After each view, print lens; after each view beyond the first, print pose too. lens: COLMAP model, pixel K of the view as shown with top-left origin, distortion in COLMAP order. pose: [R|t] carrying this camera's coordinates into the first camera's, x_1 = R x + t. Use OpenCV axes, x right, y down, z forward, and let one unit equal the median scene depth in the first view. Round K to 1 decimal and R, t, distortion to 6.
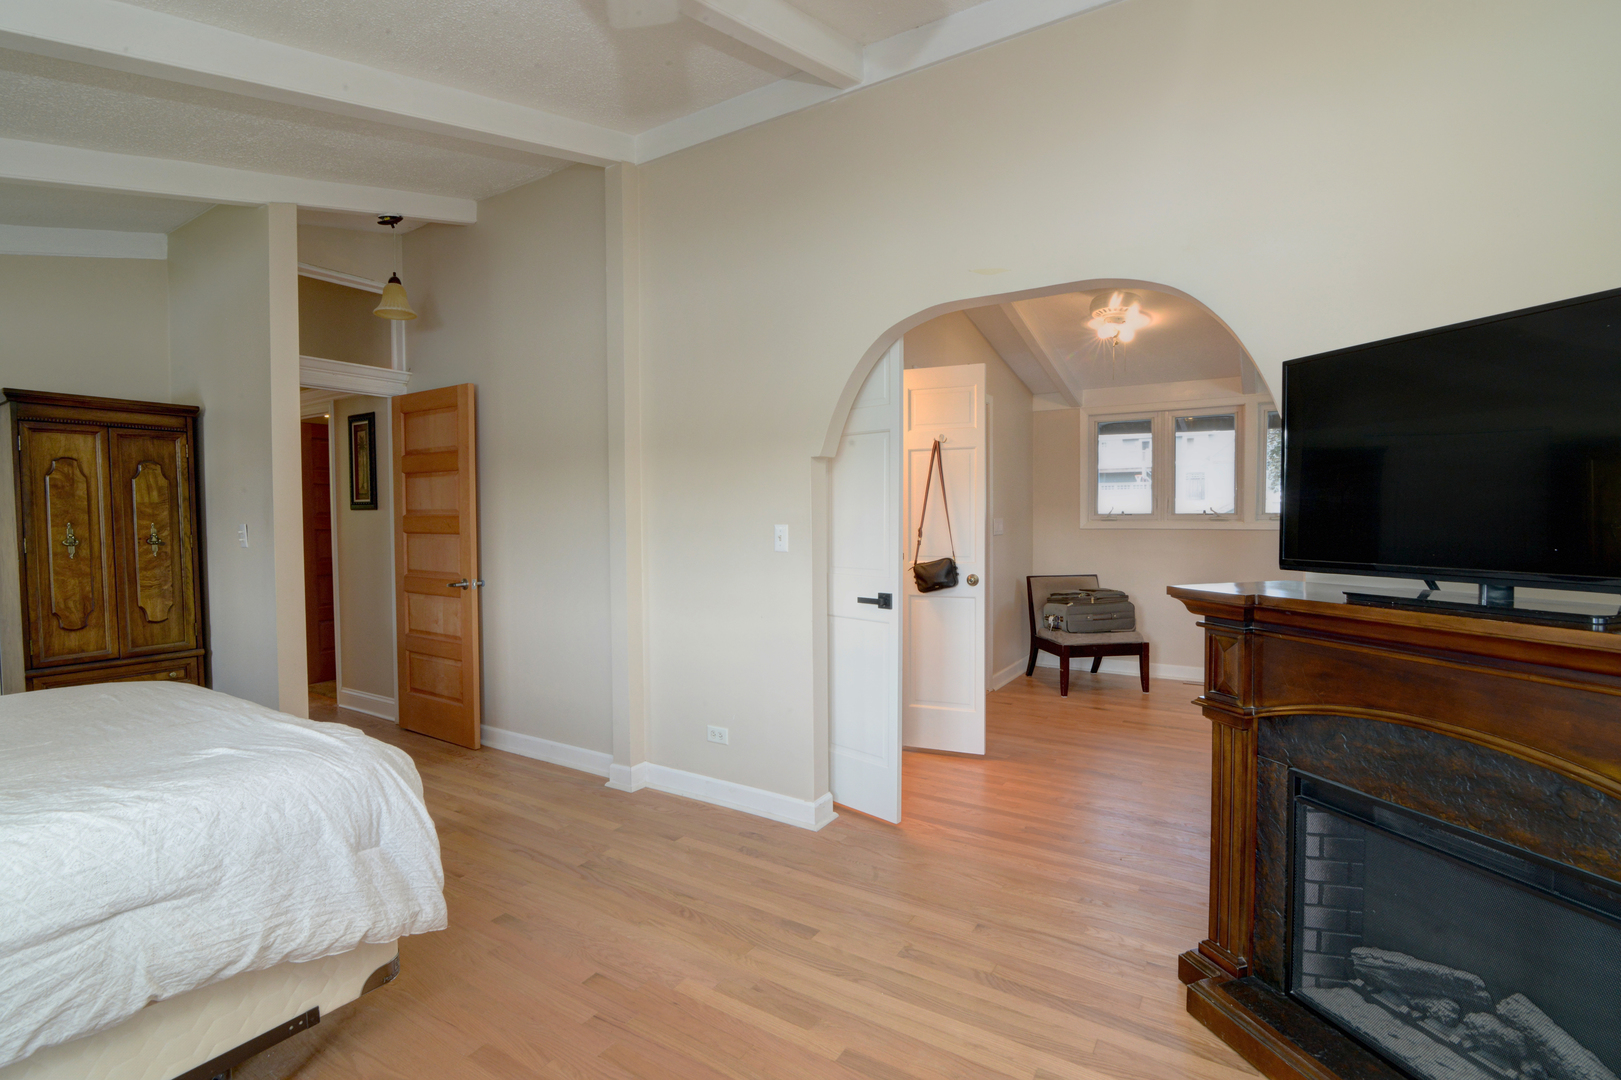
lens RADIAL K [[789.6, 0, 810.5], [0, 789.6, 540.0], [0, 0, 1]] dist [-0.018530, 0.000267]
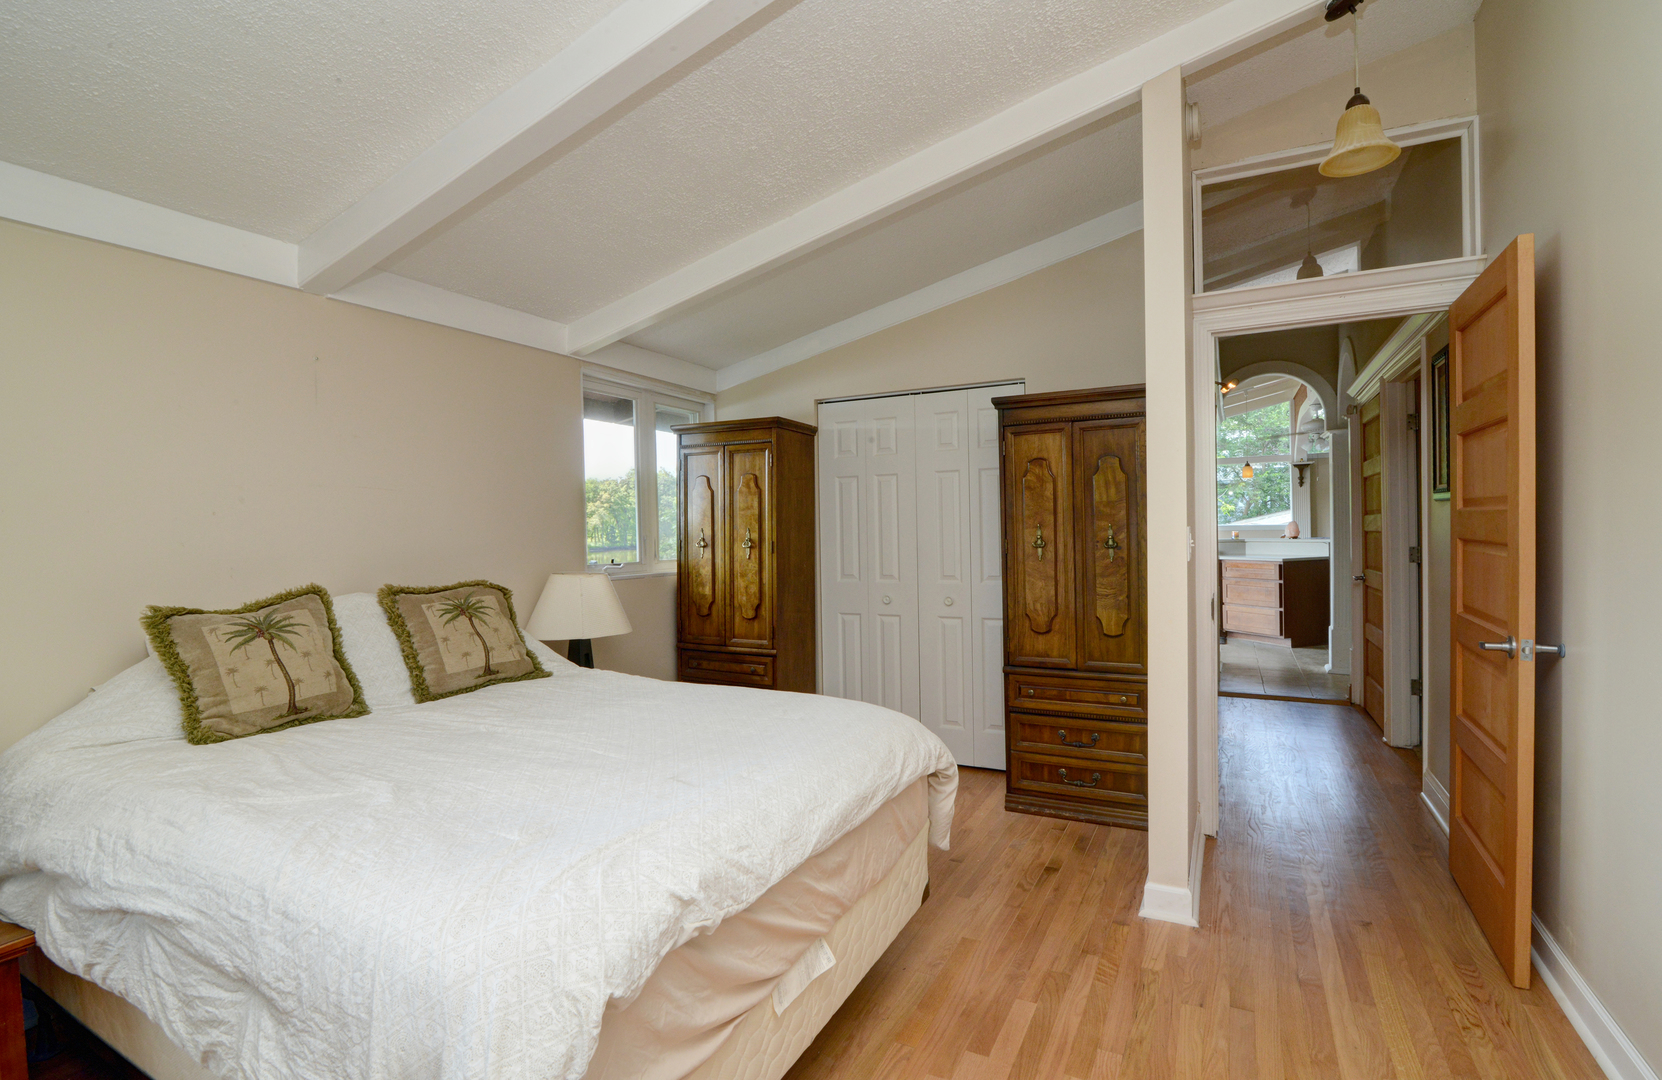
lens RADIAL K [[779.2, 0, 828.3], [0, 779.2, 539.7], [0, 0, 1]] dist [-0.017391, -0.000603]
pose [[0.064173, 0.017577, -0.997784, 0.015056], [-0.014327, 0.999758, 0.016691, -0.014842], [0.997836, 0.013224, 0.064409, 0.658912]]
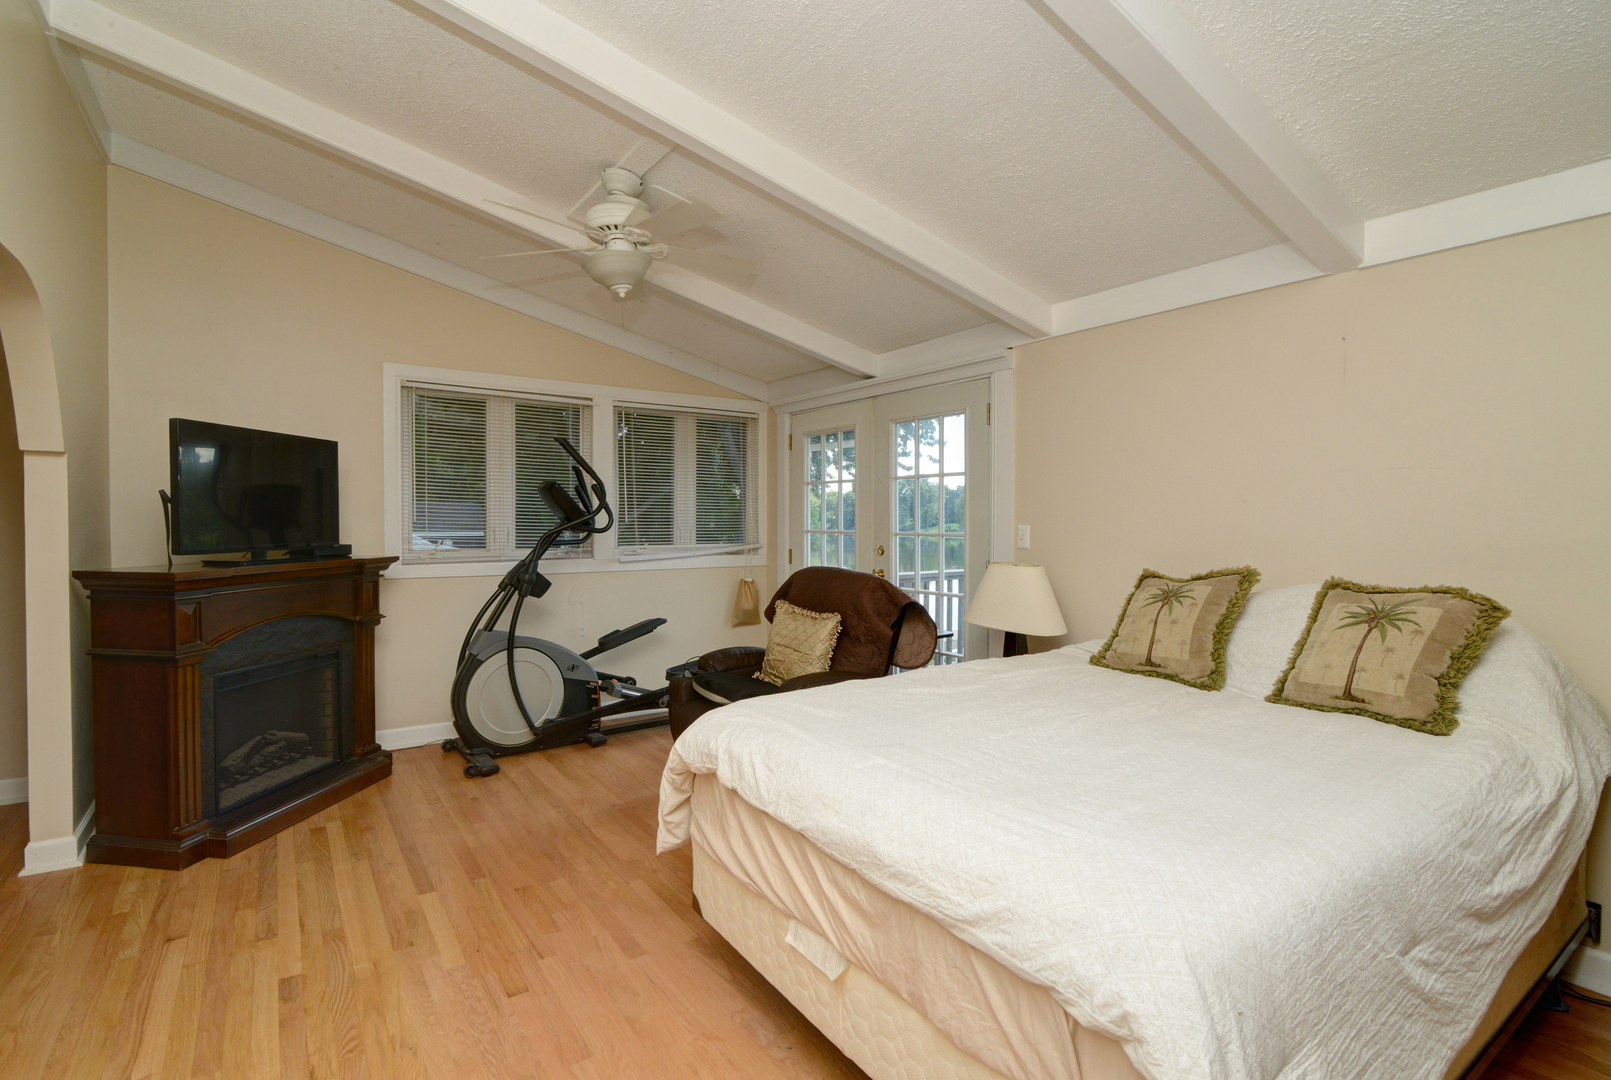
lens RADIAL K [[742.2, 0, 791.9], [0, 742.2, 538.4], [0, 0, 1]] dist [-0.016643, -0.000378]
pose [[-0.918729, -0.012790, 0.394681, -0.568952], [0.009317, 0.998495, 0.054045, -0.026332], [-0.394778, 0.053330, -0.917228, 1.059941]]
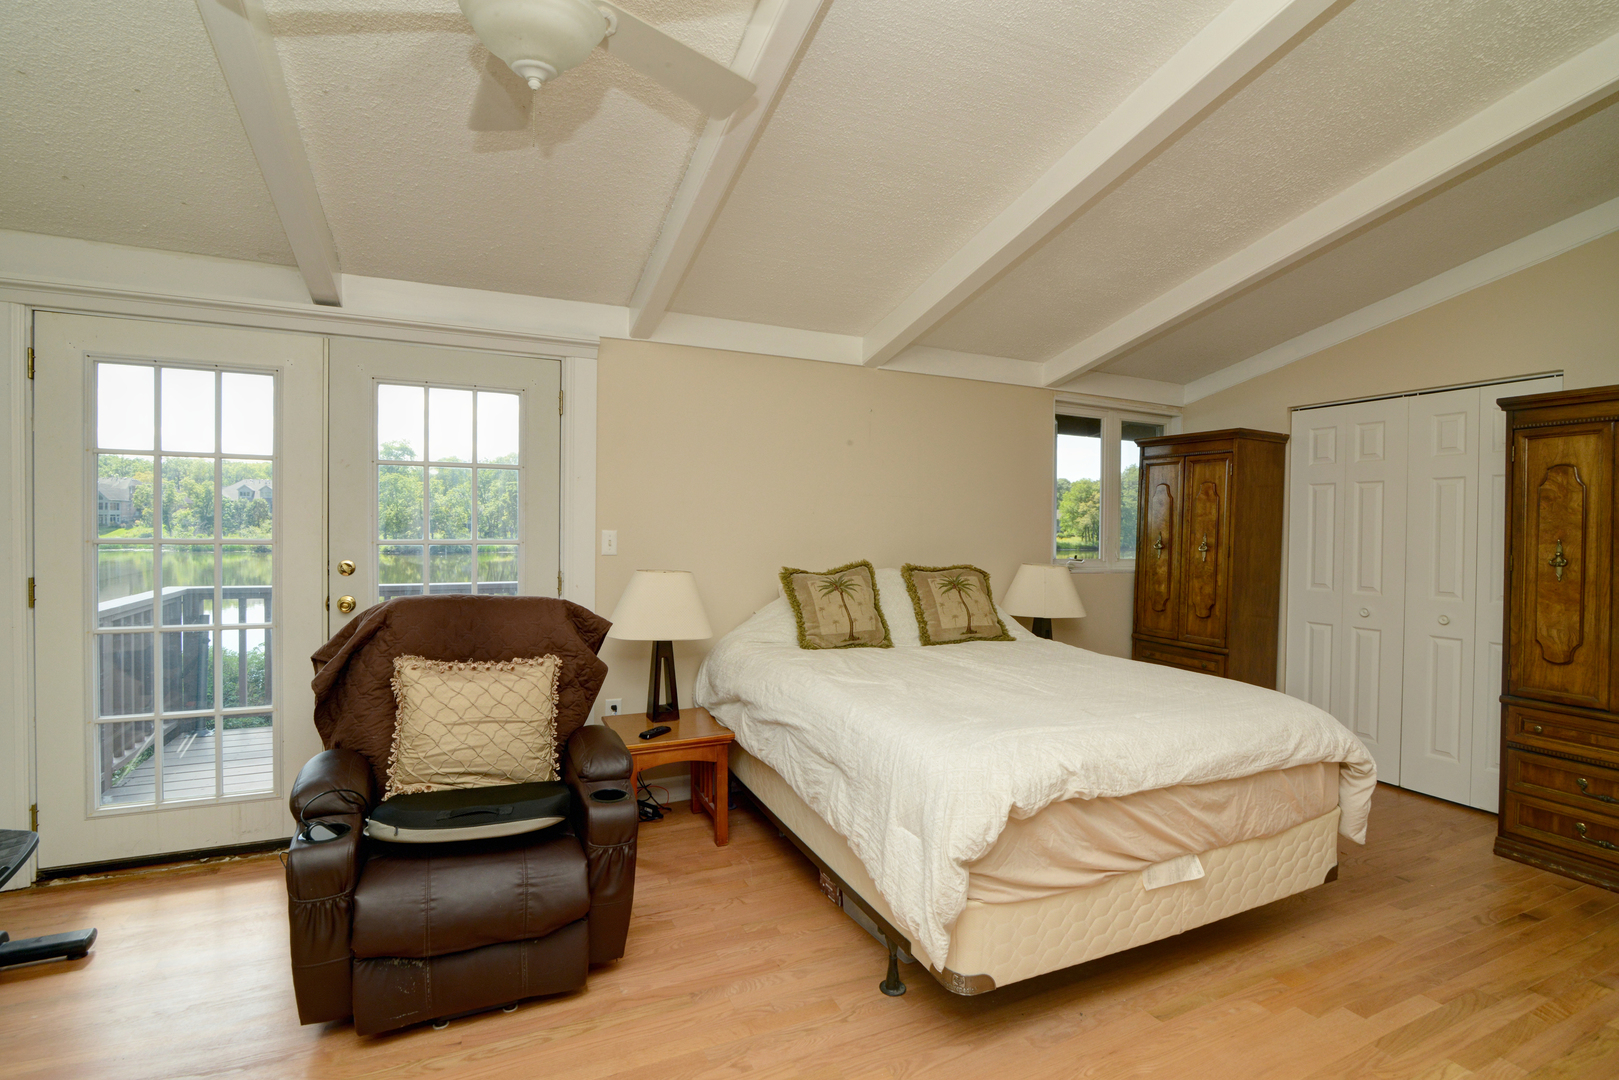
lens RADIAL K [[742.0, 0, 803.4], [0, 742.0, 539.6], [0, 0, 1]] dist [-0.021555, -0.000235]
pose [[-0.557297, 0.008824, -0.830266, 0.184156], [-0.038700, 0.998581, 0.036589, -0.018663], [0.829411, 0.052522, -0.556165, 0.737733]]
